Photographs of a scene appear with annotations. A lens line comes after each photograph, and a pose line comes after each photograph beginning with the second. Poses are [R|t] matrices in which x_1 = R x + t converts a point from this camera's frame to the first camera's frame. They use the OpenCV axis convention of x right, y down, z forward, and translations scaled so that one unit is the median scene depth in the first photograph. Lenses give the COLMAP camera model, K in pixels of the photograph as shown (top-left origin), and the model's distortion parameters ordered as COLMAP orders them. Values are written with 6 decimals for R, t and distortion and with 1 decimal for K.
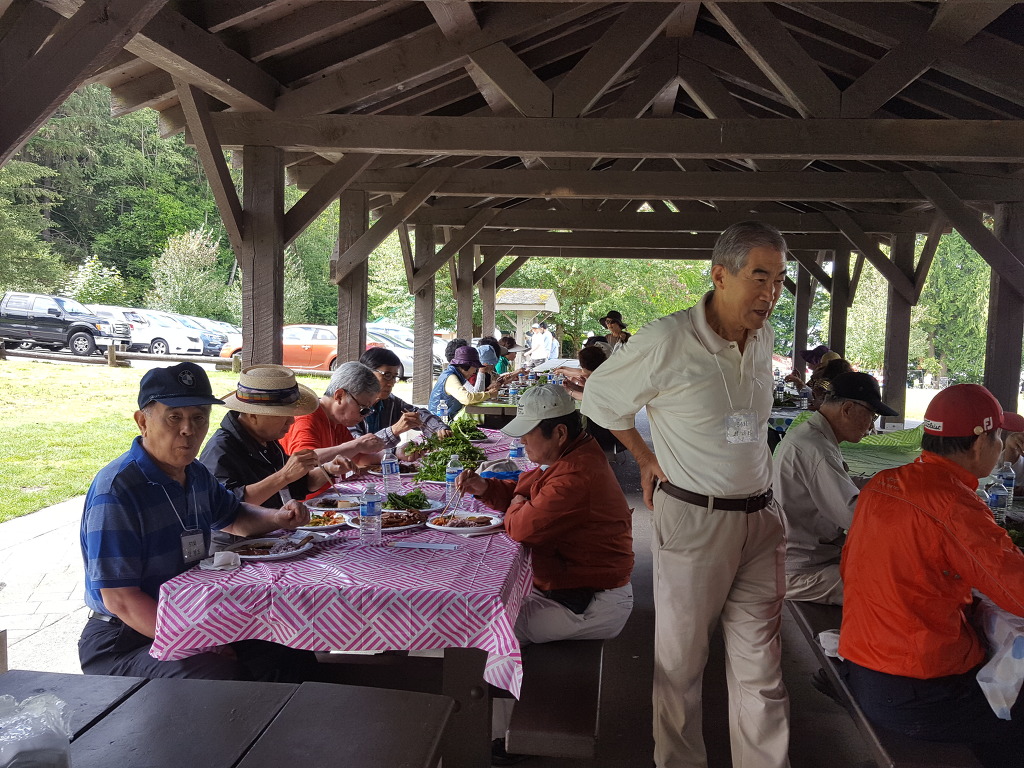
lens RADIAL K [[992.6, 0, 511.6], [0, 992.6, 410.5], [0, 0, 1]] dist [0.149754, -0.311248]
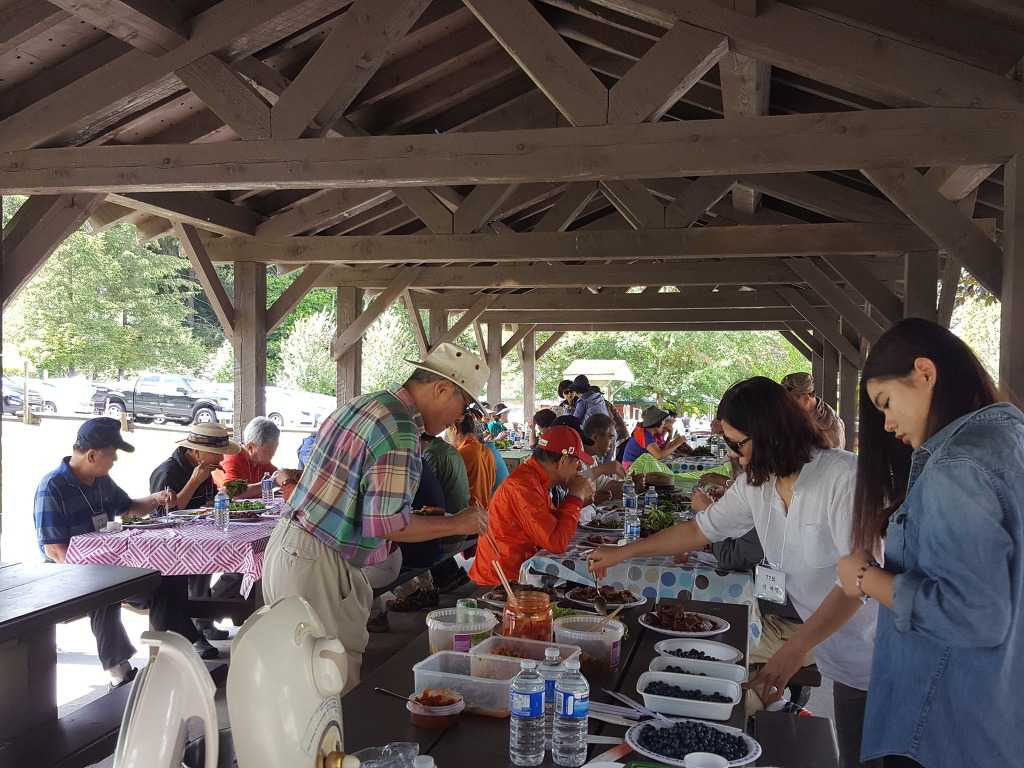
lens RADIAL K [[992.6, 0, 511.6], [0, 992.6, 410.5], [0, 0, 1]] dist [0.149754, -0.311248]
pose [[0.991808, -0.013405, -0.127035, 0.085009], [0.004187, 0.997356, -0.072548, 0.011569], [0.127672, 0.071422, 0.989242, -0.085664]]
